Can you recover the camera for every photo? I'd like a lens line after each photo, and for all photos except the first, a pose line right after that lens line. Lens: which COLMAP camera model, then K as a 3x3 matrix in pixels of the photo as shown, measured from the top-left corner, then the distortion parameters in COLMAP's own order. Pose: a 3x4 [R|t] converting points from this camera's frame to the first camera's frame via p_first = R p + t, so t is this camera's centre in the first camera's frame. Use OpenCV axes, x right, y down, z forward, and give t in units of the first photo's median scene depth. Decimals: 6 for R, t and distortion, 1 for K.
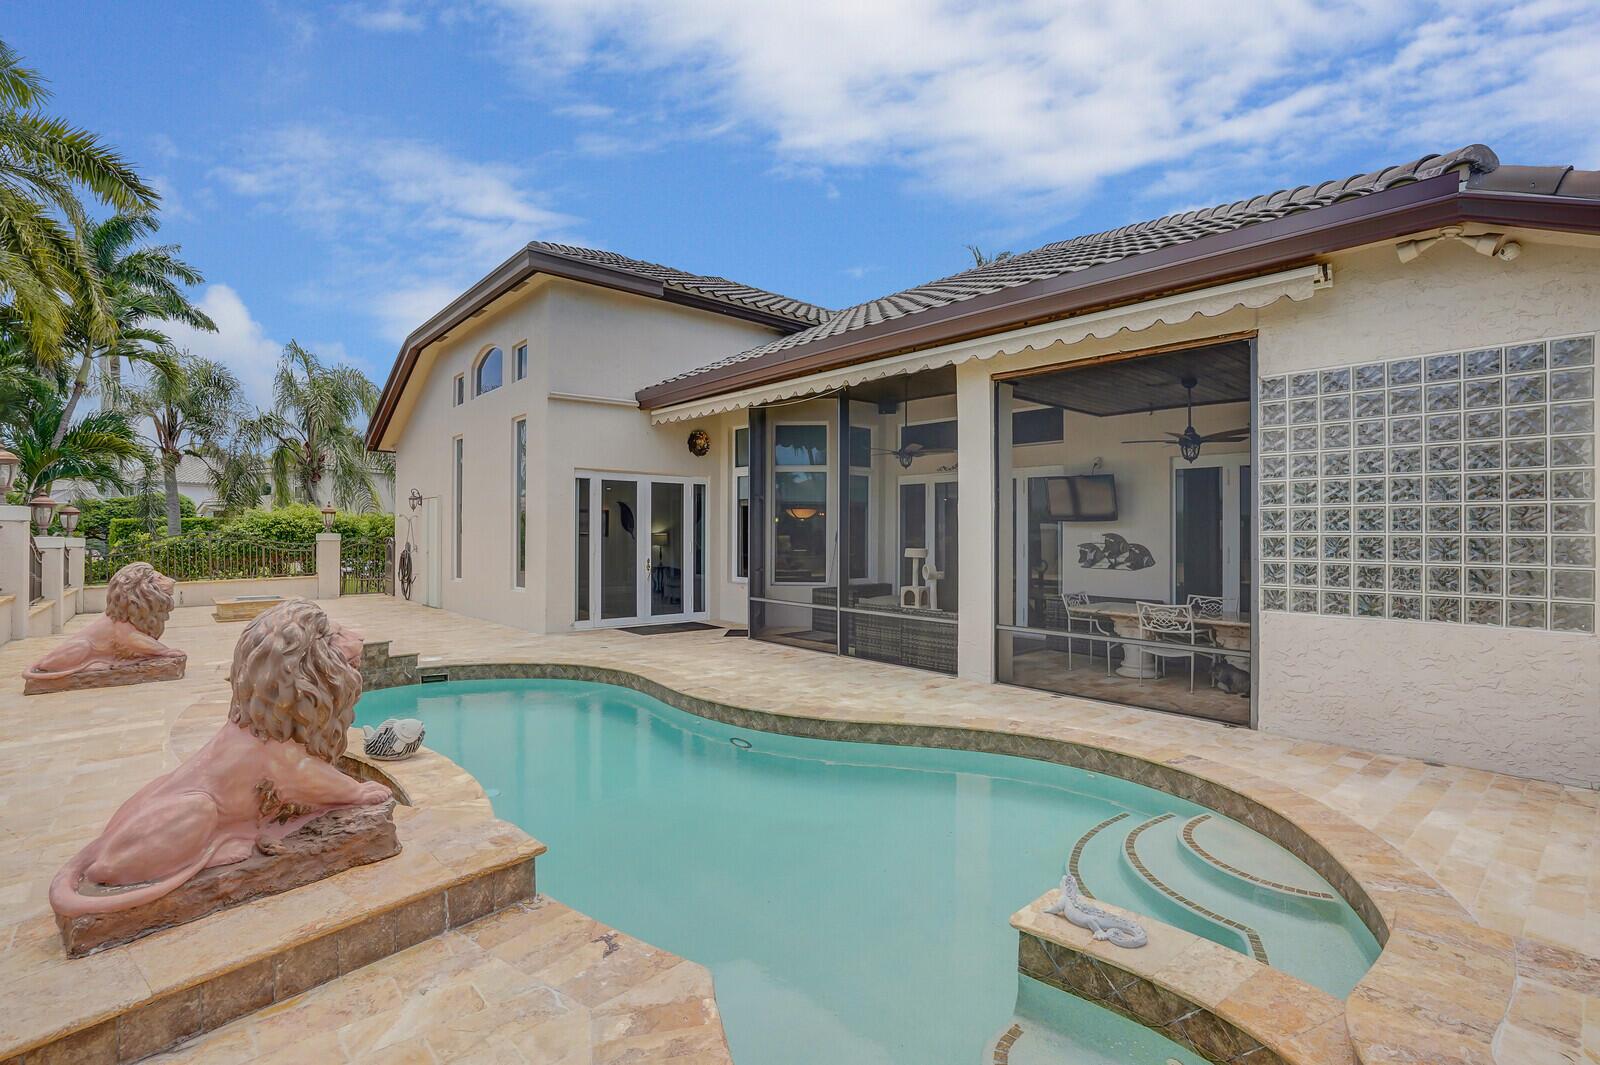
lens RADIAL K [[760.8, 0, 794.4], [0, 760.8, 526.1], [0, 0, 1]] dist [-0.047085, 0.017741]
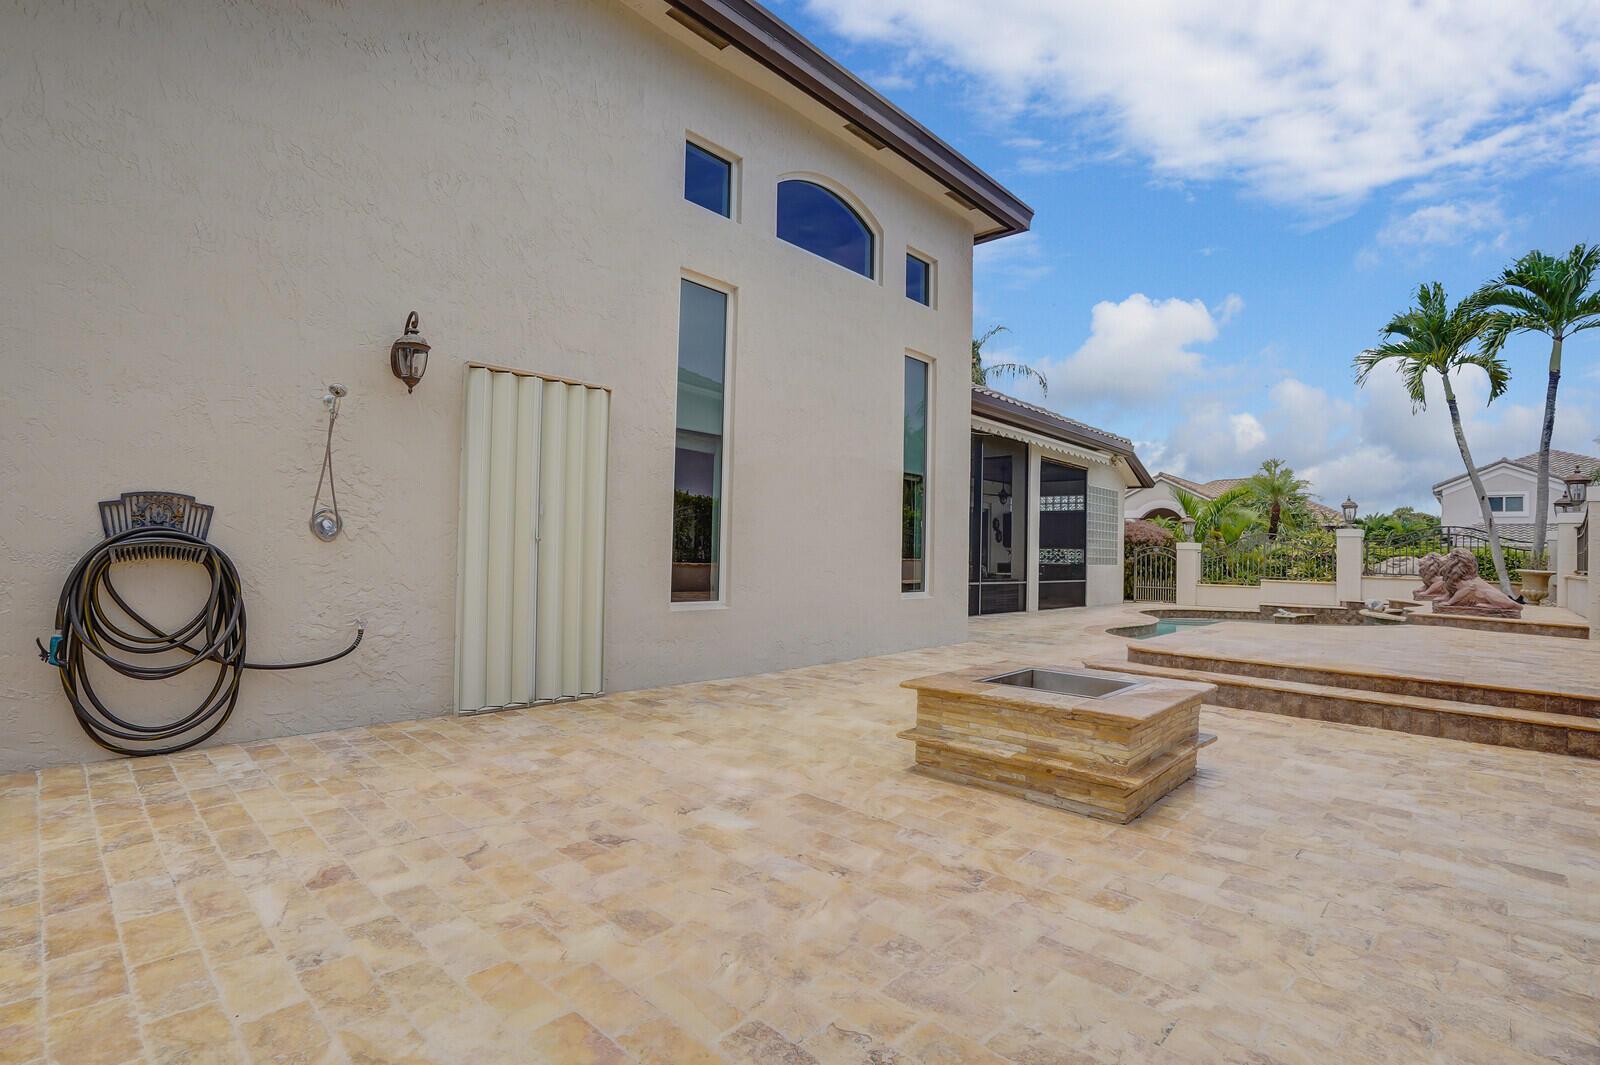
lens RADIAL K [[761.1, 0, 792.1], [0, 761.1, 535.0], [0, 0, 1]] dist [-0.051944, 0.019175]
pose [[-0.095729, 0.015943, 0.995280, -1.611541], [-0.032084, 0.999303, -0.019093, 0.066442], [-0.994890, -0.033760, -0.095151, 1.782112]]
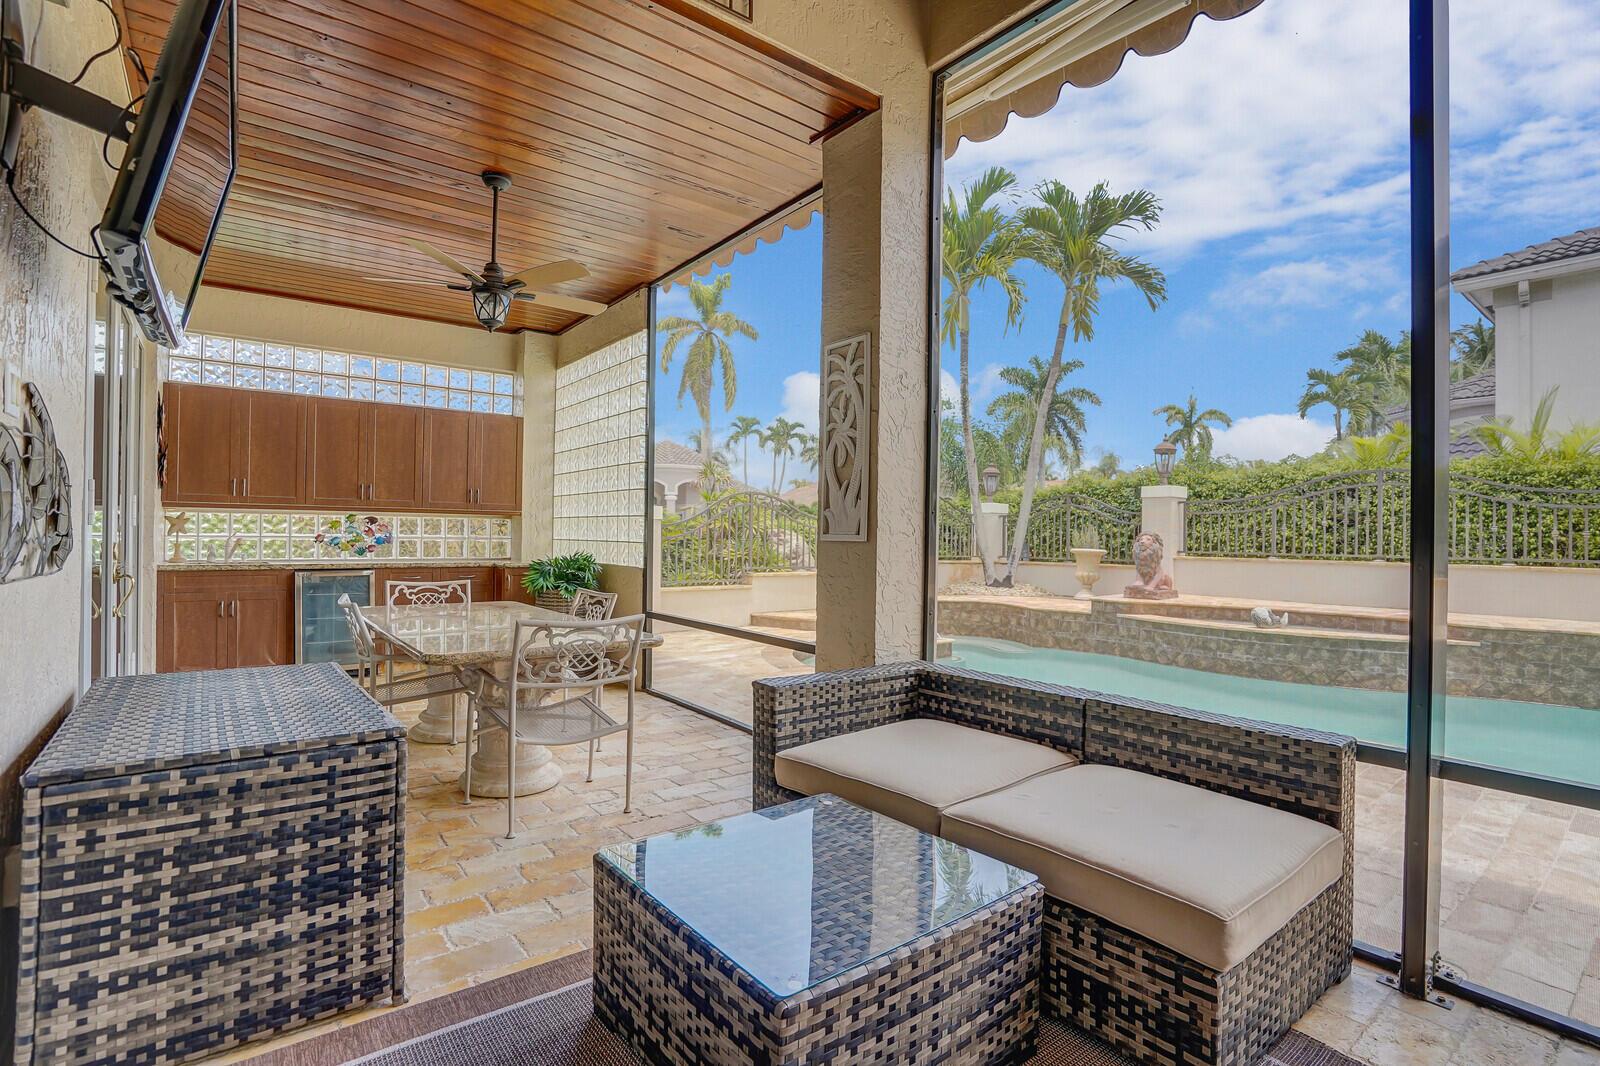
lens RADIAL K [[754.6, 0, 800.0], [0, 754.6, 533.0], [0, 0, 1]] dist [-0.045846, 0.021592]
pose [[-0.998670, -0.020226, 0.047415, 0.286766], [-0.020839, 0.999705, -0.012469, 0.057455], [-0.047149, -0.013440, -0.998797, 1.458217]]
